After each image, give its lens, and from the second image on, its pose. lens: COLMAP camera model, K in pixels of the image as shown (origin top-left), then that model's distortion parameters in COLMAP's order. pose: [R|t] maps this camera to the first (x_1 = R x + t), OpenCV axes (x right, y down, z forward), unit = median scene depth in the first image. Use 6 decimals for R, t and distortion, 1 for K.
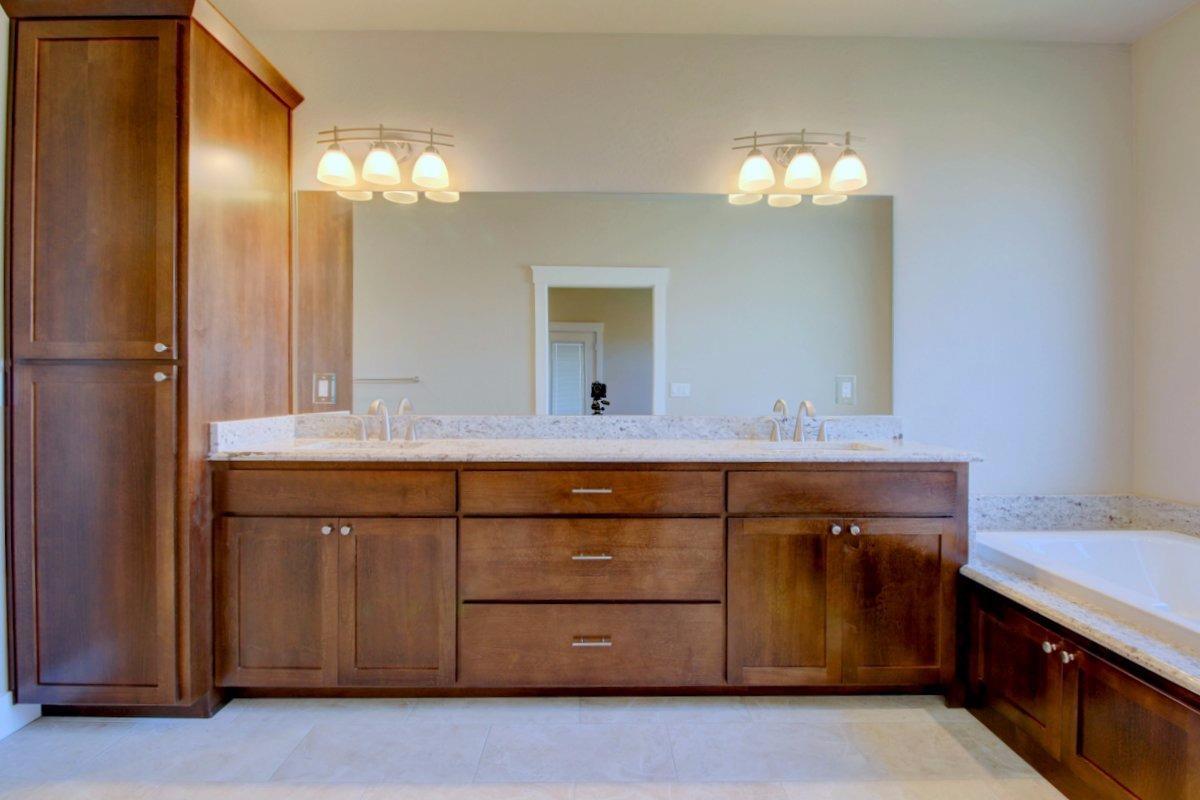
lens RADIAL K [[570.0, 0, 599.6], [0, 570.0, 394.8], [0, 0, 1]] dist [-0.000884, -0.011678]
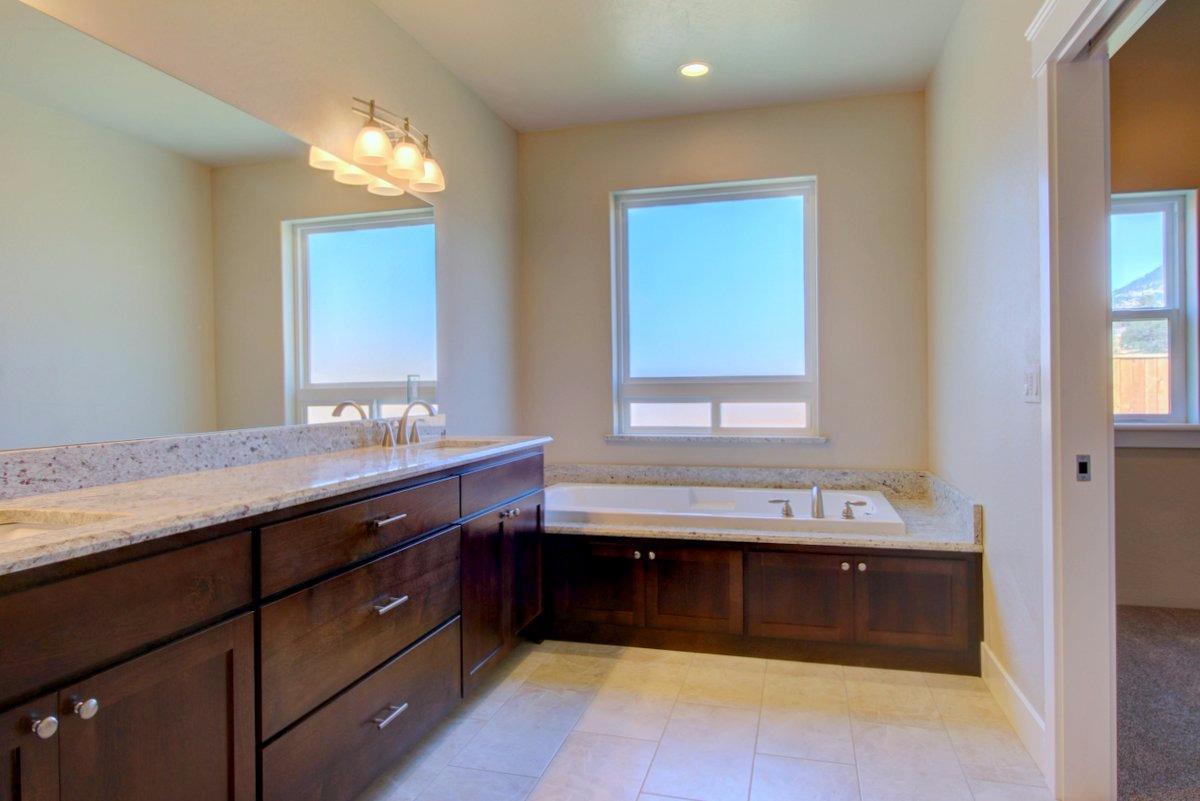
lens RADIAL K [[705.7, 0, 598.9], [0, 705.7, 395.2], [0, 0, 1]] dist [0.000298, -0.000715]
pose [[0.289591, -0.019518, 0.956951, -0.829748], [0.027128, 0.999558, 0.012178, -0.006374], [-0.956766, 0.022434, 0.289992, 0.428845]]
